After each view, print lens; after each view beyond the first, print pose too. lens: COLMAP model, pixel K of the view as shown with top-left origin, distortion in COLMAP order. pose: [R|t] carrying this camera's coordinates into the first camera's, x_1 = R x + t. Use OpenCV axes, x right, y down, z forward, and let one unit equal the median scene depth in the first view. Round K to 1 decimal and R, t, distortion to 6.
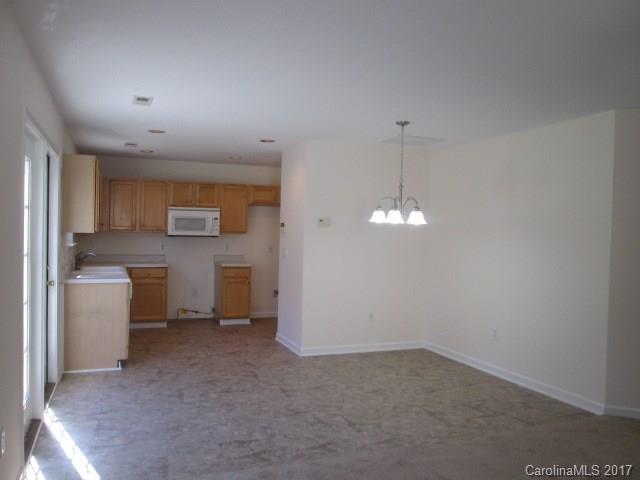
lens RADIAL K [[531.0, 0, 320.0], [0, 531.0, 240.0], [0, 0, 1]] dist [-0.016047, 0.001295]
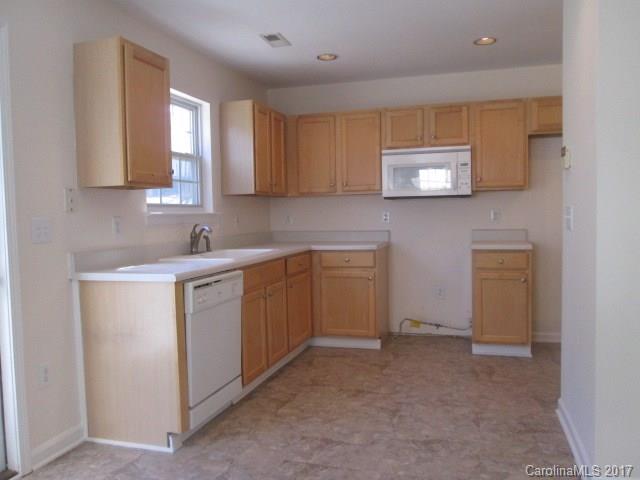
lens RADIAL K [[531.0, 0, 320.0], [0, 531.0, 240.0], [0, 0, 1]] dist [-0.016047, 0.001295]
pose [[0.788227, -0.006182, -0.615353, 0.029930], [0.025803, 0.999402, 0.023012, 0.023409], [0.614843, -0.034017, 0.787916, 0.464514]]
